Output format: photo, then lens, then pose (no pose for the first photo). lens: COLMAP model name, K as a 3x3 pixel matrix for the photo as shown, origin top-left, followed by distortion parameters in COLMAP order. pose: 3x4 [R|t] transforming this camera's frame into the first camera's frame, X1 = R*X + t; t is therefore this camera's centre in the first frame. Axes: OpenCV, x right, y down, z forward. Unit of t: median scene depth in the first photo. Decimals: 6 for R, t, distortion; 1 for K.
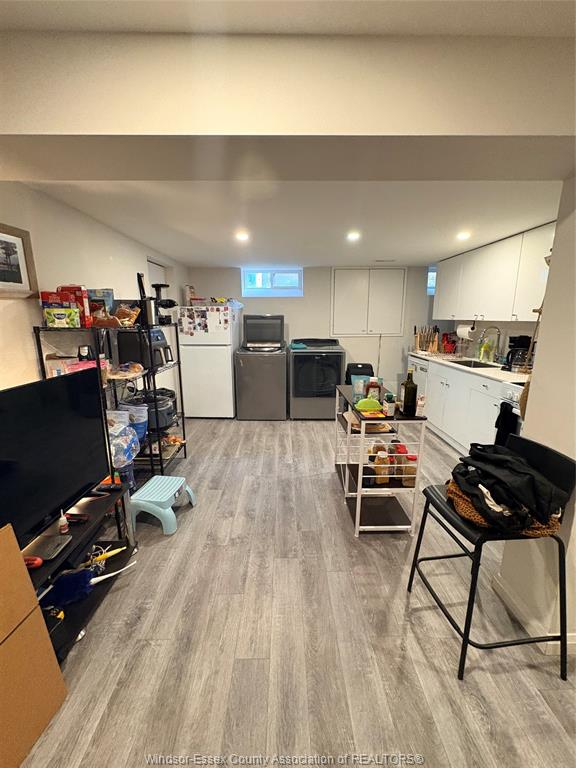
lens RADIAL K [[303.6, 0, 288.0], [0, 303.6, 384.0], [0, 0, 1]] dist [-0.002121, -0.000194]
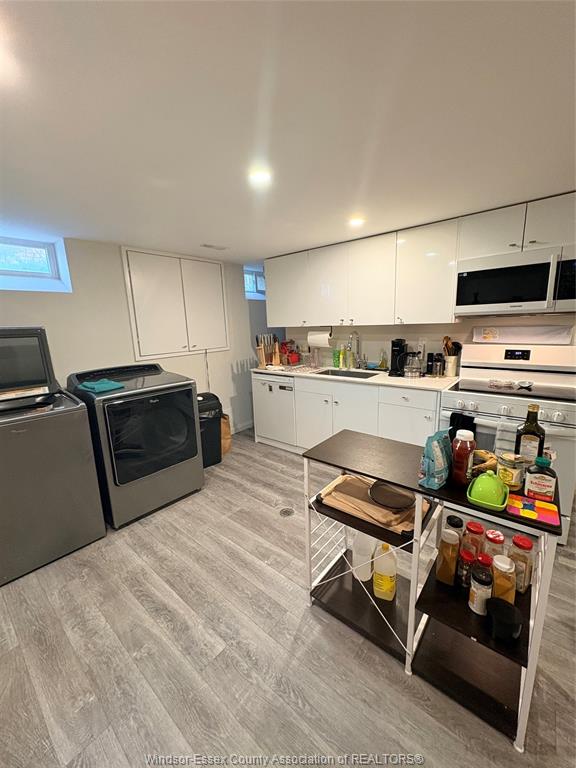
lens RADIAL K [[303.6, 0, 288.0], [0, 303.6, 384.0], [0, 0, 1]] dist [-0.002121, -0.000194]
pose [[0.647788, -0.167748, 0.743123, -0.160264], [0.194740, 0.979510, 0.051352, -0.104256], [-0.736510, 0.111451, 0.667181, 0.475237]]
